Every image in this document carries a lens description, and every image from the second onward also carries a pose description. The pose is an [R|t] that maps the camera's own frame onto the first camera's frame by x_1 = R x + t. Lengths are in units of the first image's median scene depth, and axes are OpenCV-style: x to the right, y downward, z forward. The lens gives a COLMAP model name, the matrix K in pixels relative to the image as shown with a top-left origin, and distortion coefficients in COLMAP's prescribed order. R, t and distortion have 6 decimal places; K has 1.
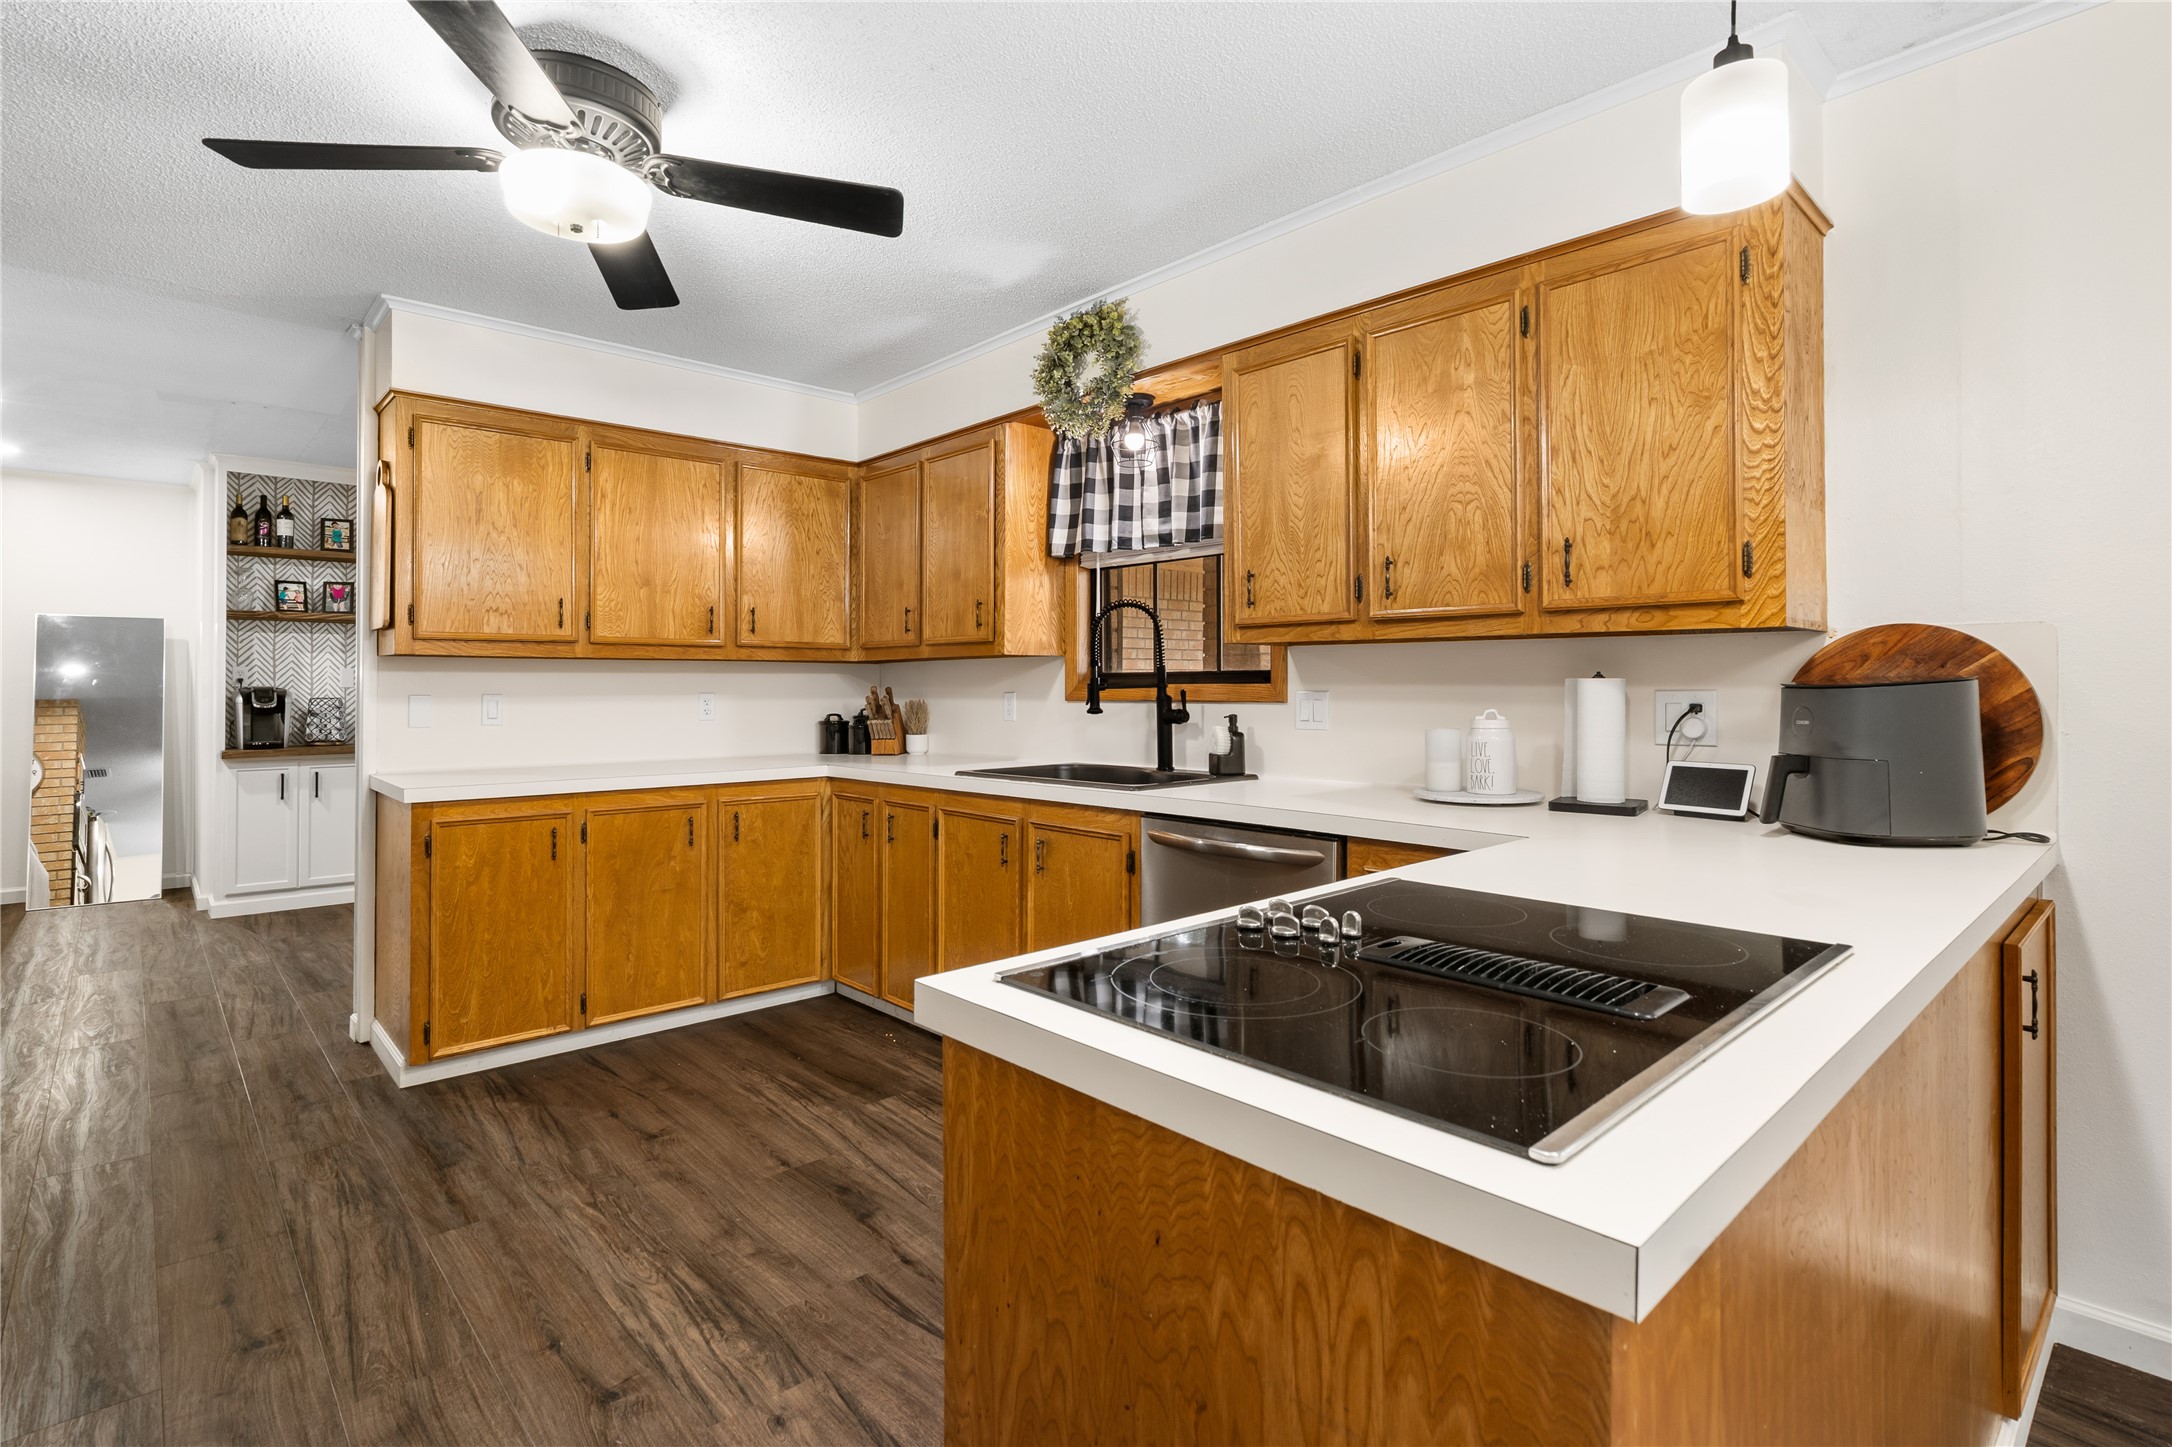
lens RADIAL K [[1000.9, 0, 1030.4], [0, 1000.9, 681.9], [0, 0, 1]] dist [-0.006676, 0.002476]
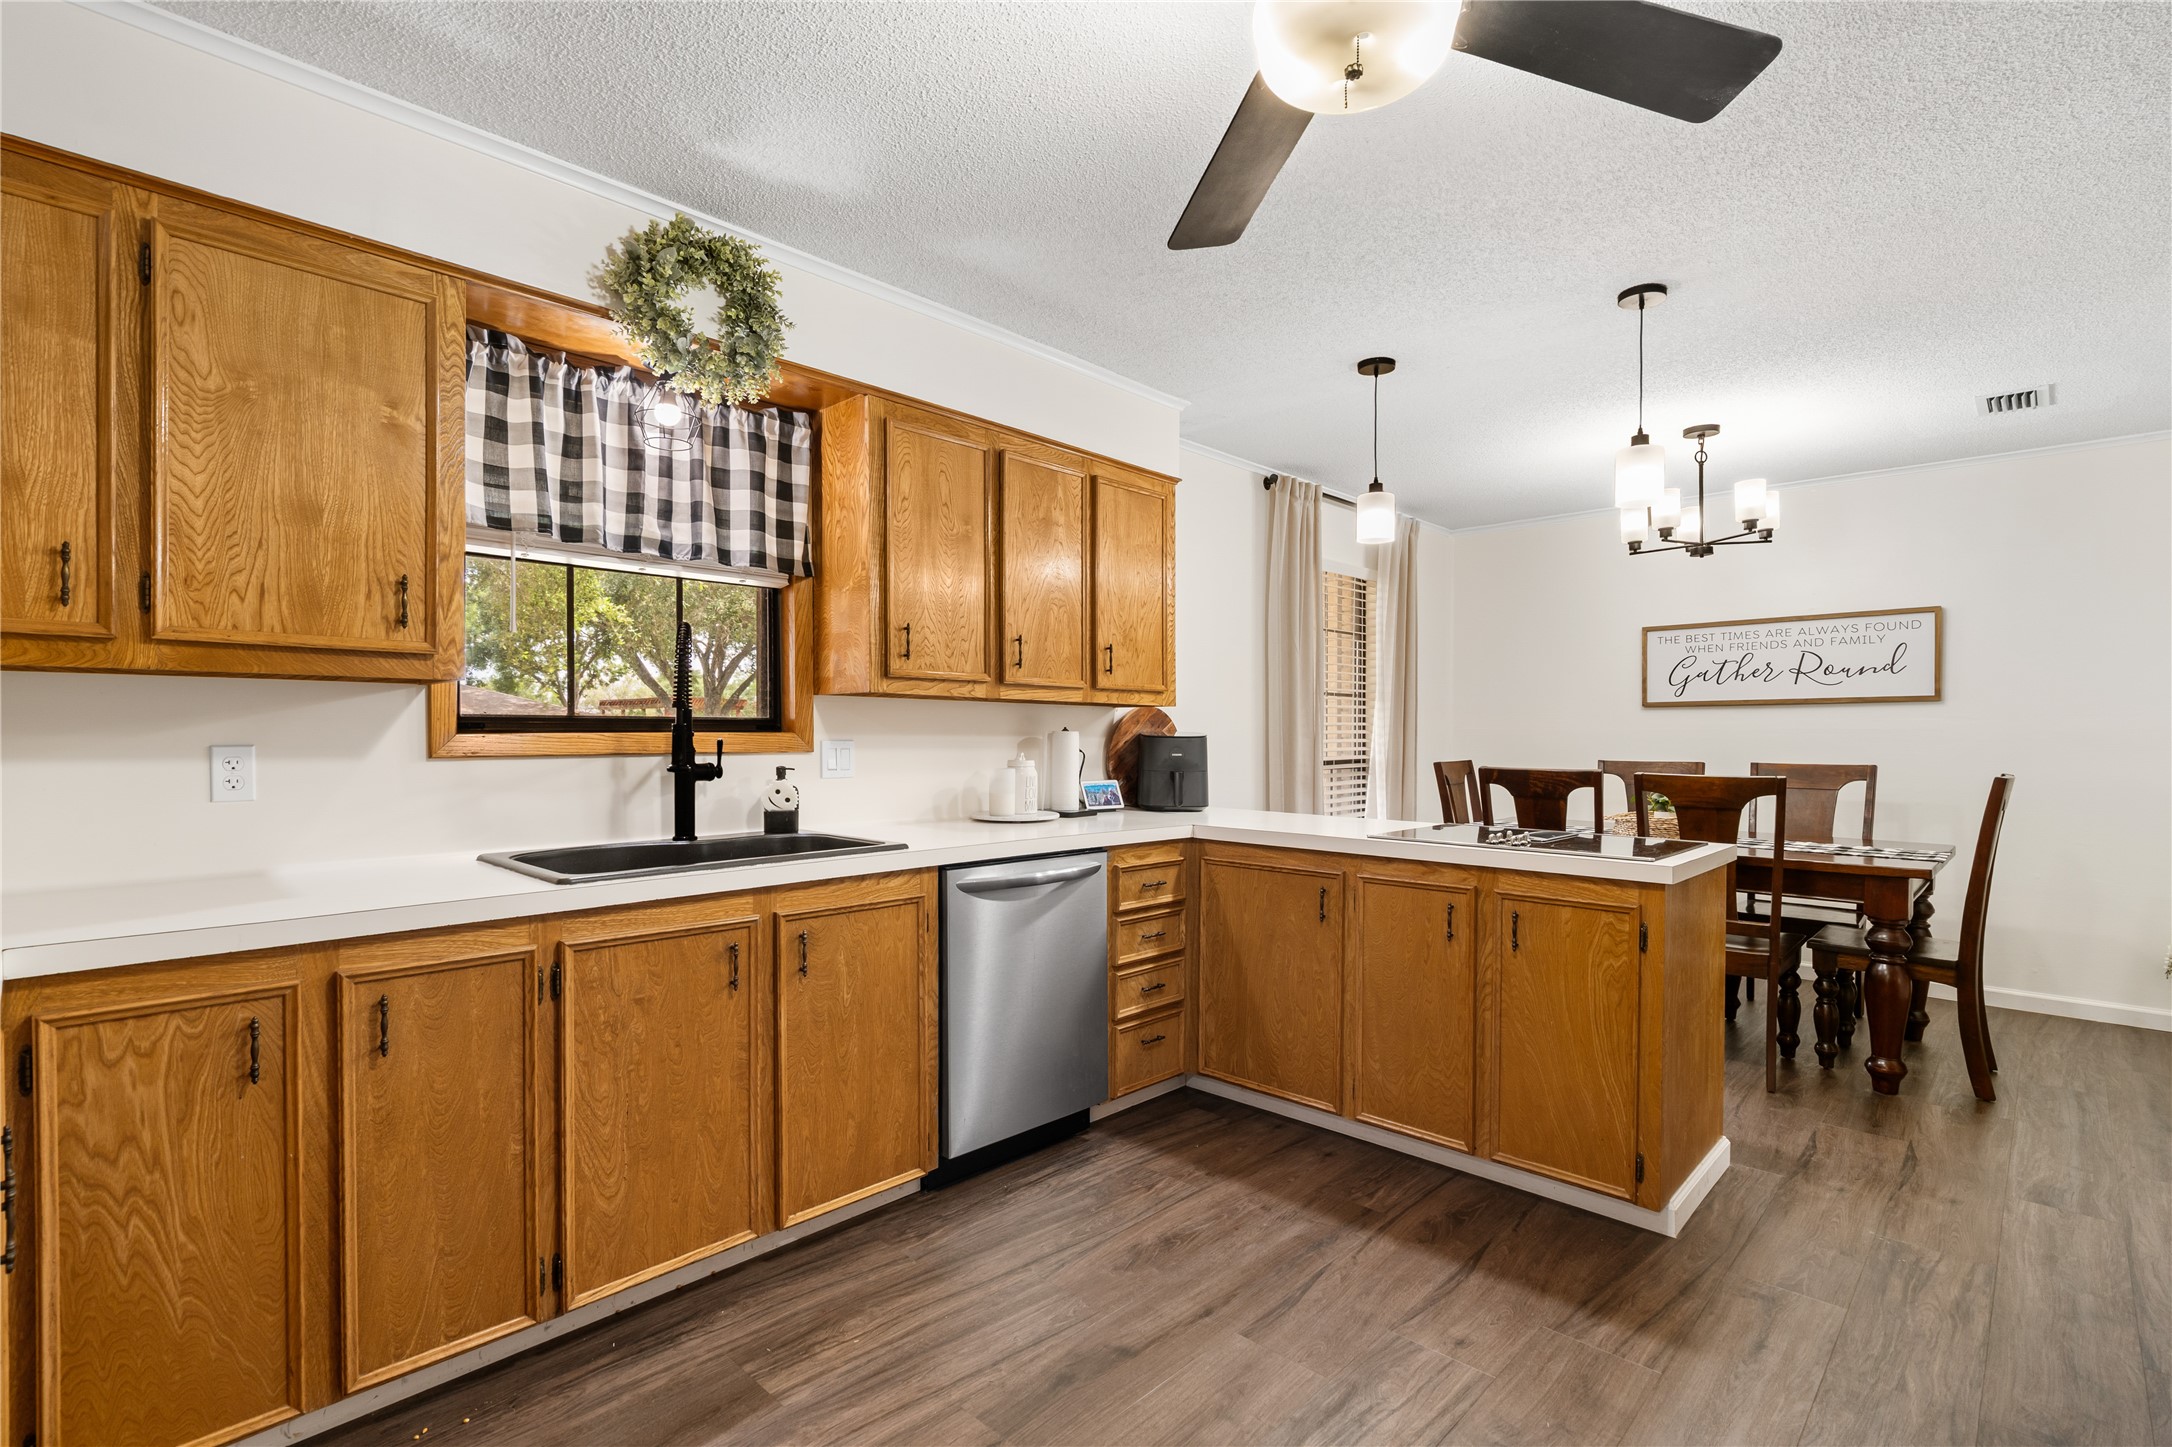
lens RADIAL K [[1000.9, 0, 1078.9], [0, 1000.9, 745.4], [0, 0, 1]] dist [-0.006676, 0.002476]
pose [[-0.064660, -0.009610, 0.997861, -0.710763], [-0.009278, 0.999916, 0.009028, 0.002722], [-0.997864, -0.008675, -0.064744, 0.768328]]
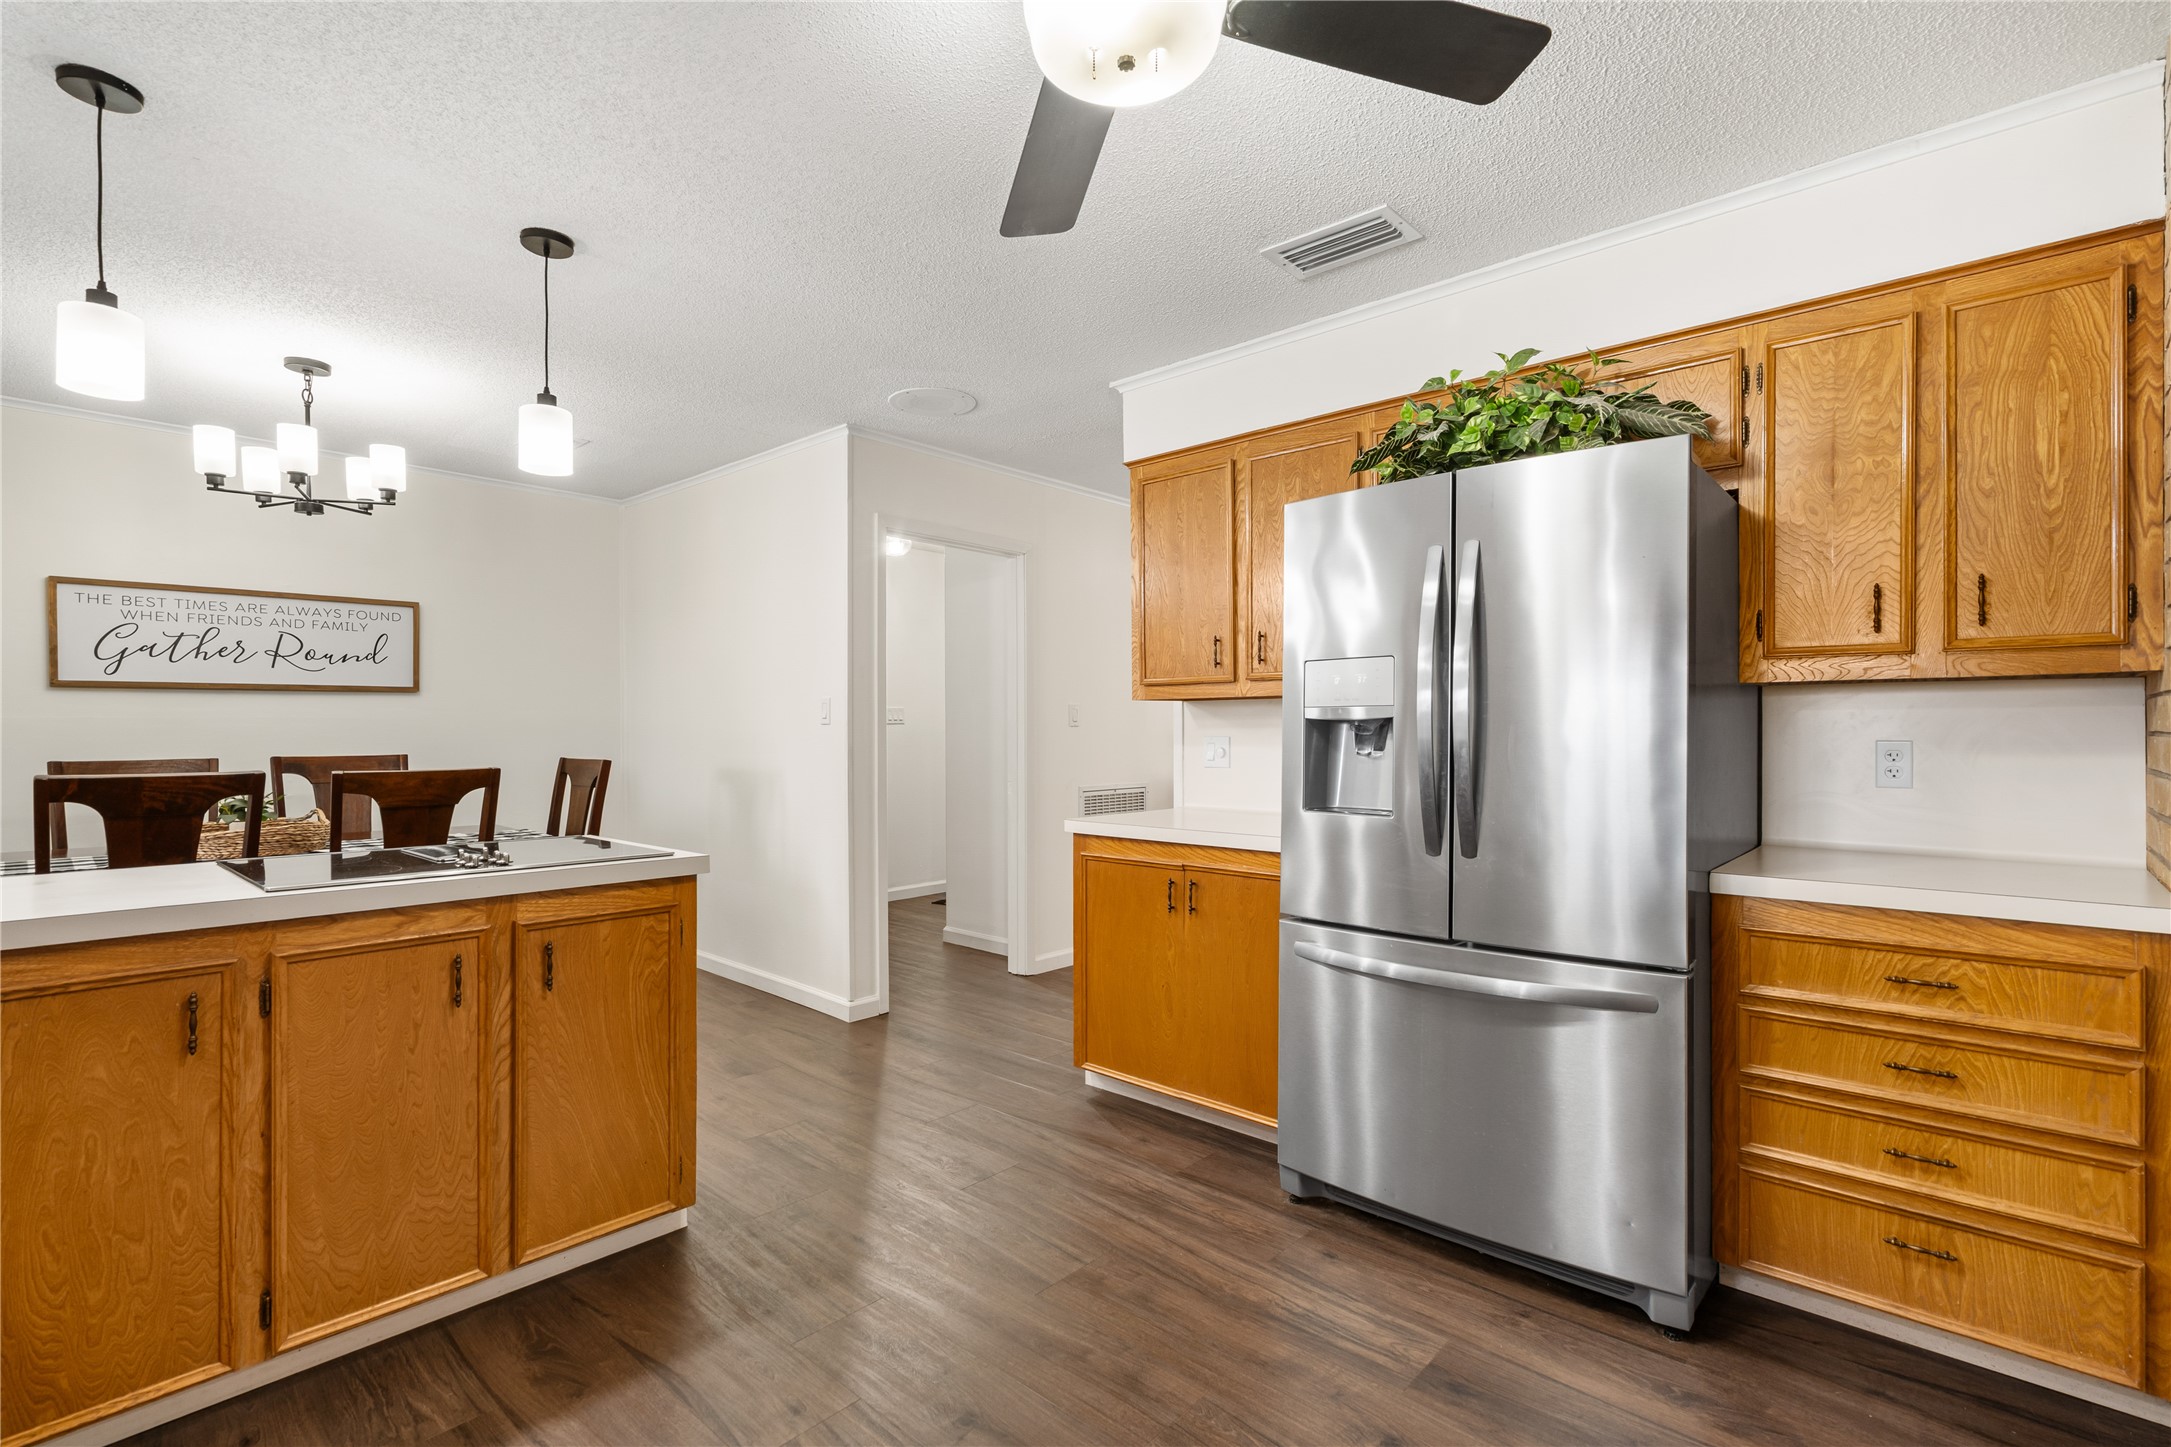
lens RADIAL K [[1000.4, 0, 1085.3], [0, 1000.4, 725.6], [0, 0, 1]] dist [-0.006676, 0.002476]
pose [[-0.993802, 0.000295, -0.111164, -0.214154], [0.001117, 0.999972, -0.007334, 0.003080], [0.111159, -0.007412, -0.993775, 1.054969]]
